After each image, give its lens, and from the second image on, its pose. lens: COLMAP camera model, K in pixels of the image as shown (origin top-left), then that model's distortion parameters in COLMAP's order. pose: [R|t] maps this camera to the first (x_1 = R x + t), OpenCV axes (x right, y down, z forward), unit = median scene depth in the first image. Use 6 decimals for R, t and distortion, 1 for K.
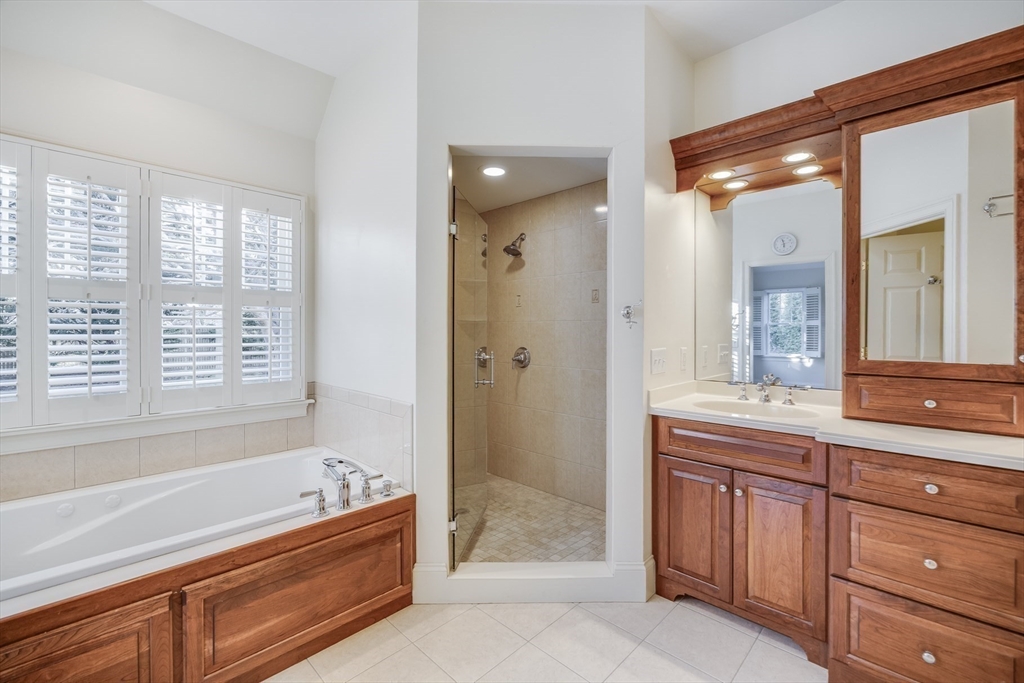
lens RADIAL K [[439.2, 0, 508.3], [0, 439.2, 333.7], [0, 0, 1]] dist [-0.002001, -0.000290]
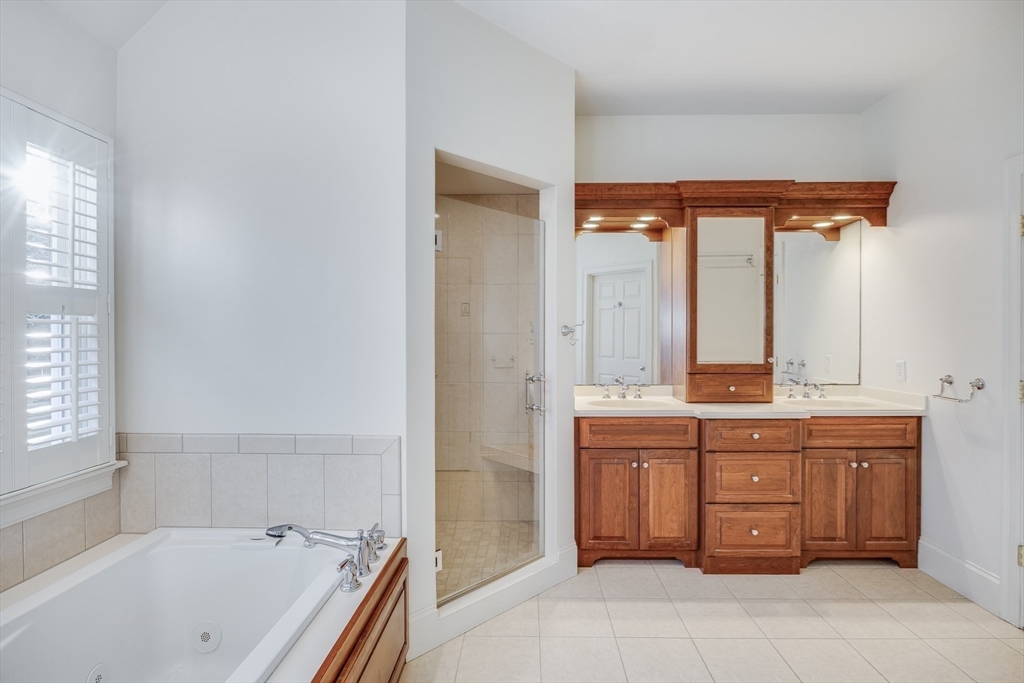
lens RADIAL K [[511.5, 0, 512.0], [0, 511.5, 341.5], [0, 0, 1]] dist [-0.001819, -0.000598]
pose [[0.731725, -0.014150, 0.681453, -0.861574], [0.007530, 0.999891, 0.012676, -0.044275], [-0.681558, -0.004144, 0.731752, 0.127383]]
